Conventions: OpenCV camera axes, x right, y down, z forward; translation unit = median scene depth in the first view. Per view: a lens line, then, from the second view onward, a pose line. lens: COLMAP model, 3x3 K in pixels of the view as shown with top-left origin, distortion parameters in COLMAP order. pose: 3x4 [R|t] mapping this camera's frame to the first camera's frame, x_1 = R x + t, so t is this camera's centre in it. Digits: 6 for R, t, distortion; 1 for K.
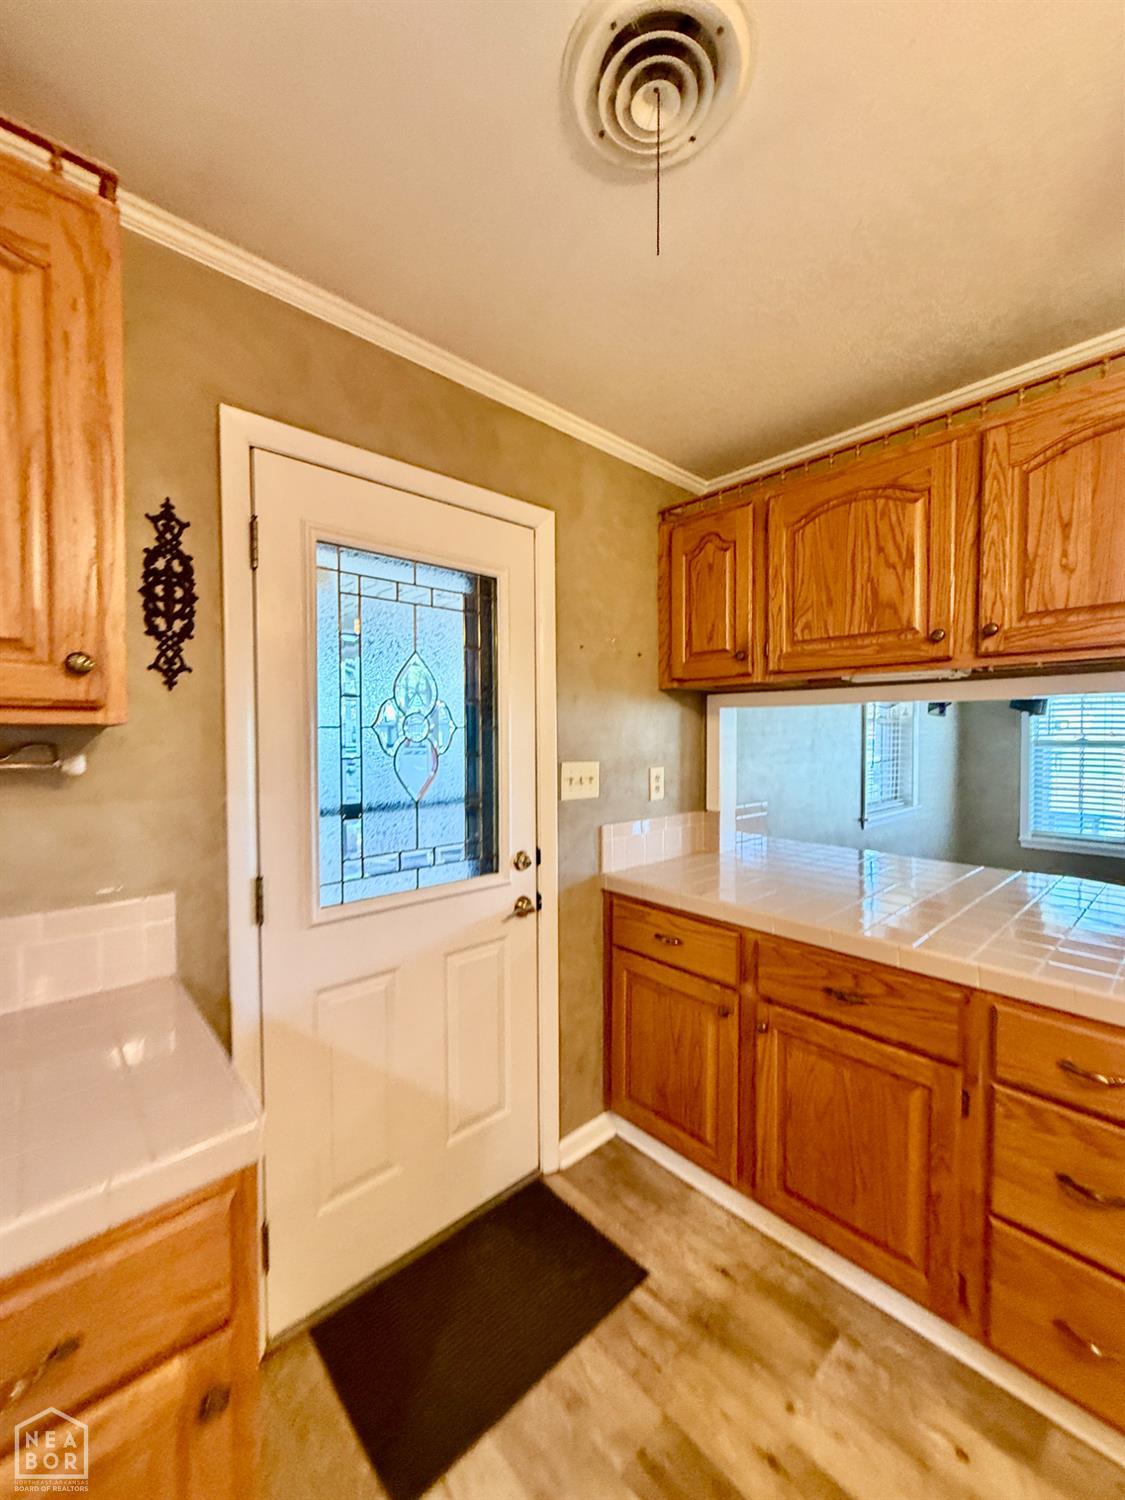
lens RADIAL K [[596.9, 0, 562.5], [0, 596.9, 750.0], [0, 0, 1]] dist [-0.000091, 0.000484]
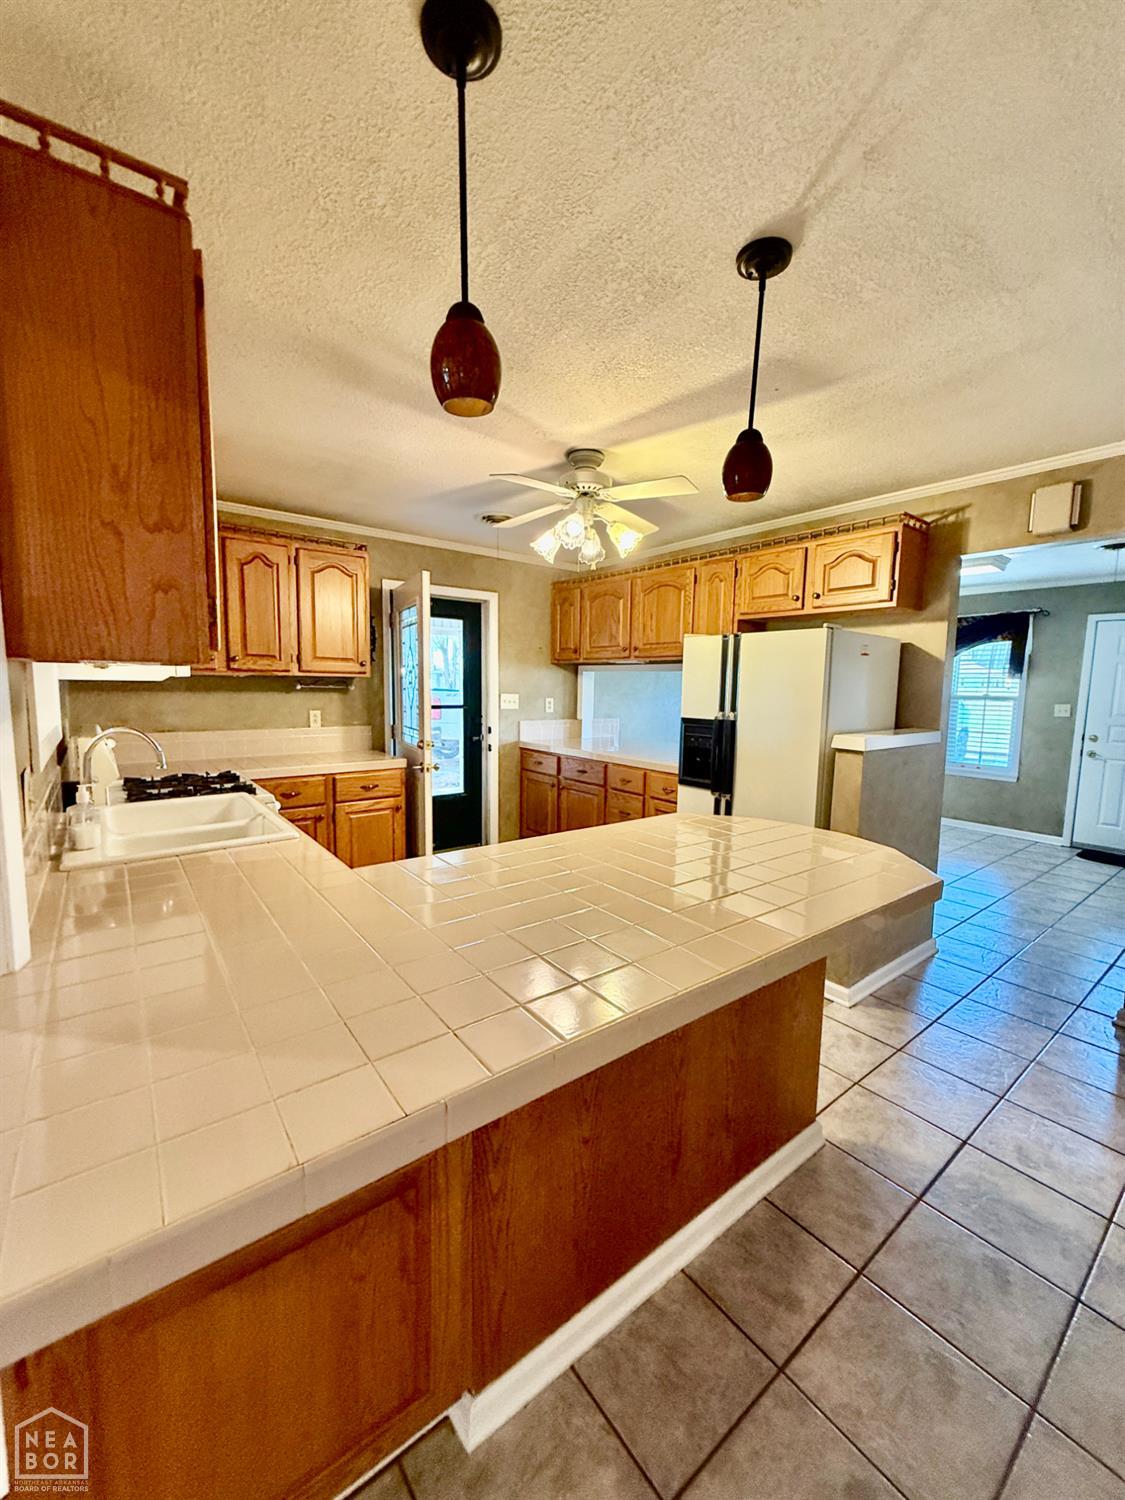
lens RADIAL K [[596.9, 0, 562.5], [0, 596.9, 750.0], [0, 0, 1]] dist [-0.000091, 0.000484]
pose [[0.996536, 0.027179, -0.078600, 0.486044], [-0.020641, 0.996350, 0.082830, 0.046399], [0.080564, -0.080920, 0.993459, -1.569999]]
